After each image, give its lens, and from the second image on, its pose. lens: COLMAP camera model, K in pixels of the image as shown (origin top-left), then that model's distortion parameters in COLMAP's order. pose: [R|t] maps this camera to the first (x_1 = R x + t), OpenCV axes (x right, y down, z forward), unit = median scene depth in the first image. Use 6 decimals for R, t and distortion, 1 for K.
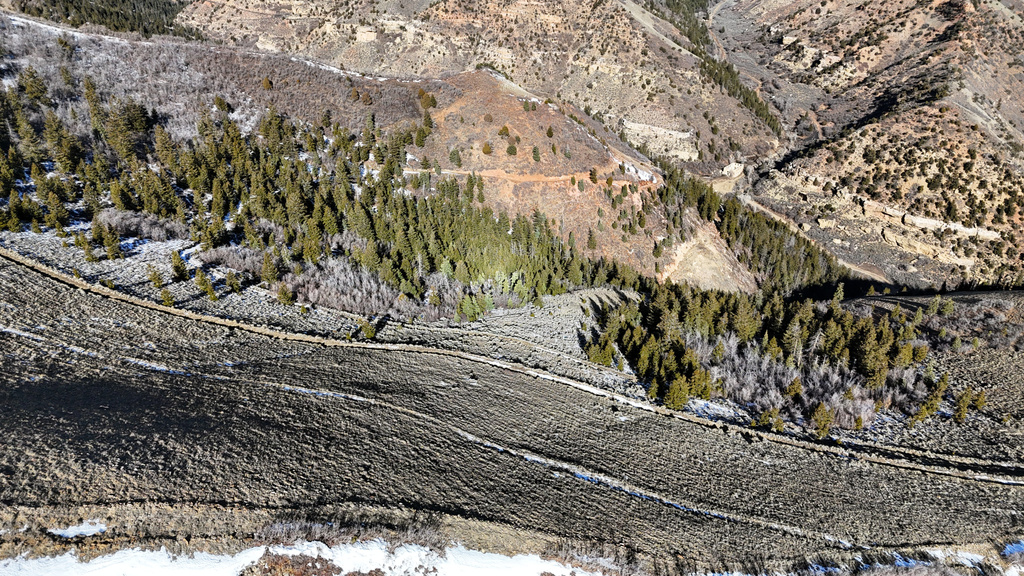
lens RADIAL K [[750.5, 0, 512.0], [0, 750.5, 288.0], [0, 0, 1]] dist [0.001725, 0.000374]
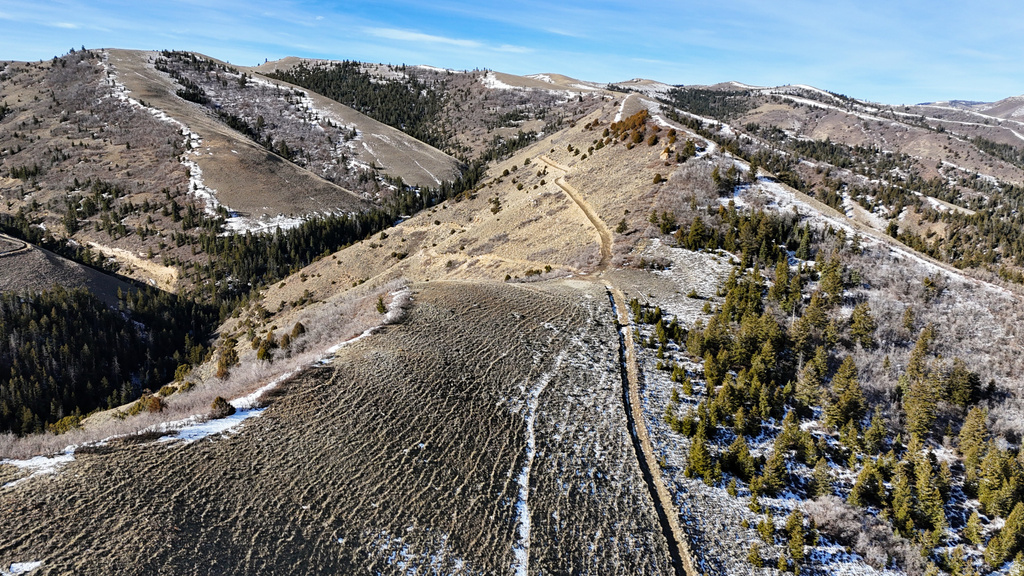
lens RADIAL K [[750.5, 0, 512.0], [0, 750.5, 288.0], [0, 0, 1]] dist [0.001725, 0.000374]
pose [[0.446604, 0.203981, -0.871170, -0.025102], [-0.438211, 0.898760, -0.014207, -0.081211], [0.780074, 0.388102, 0.490776, 0.149752]]
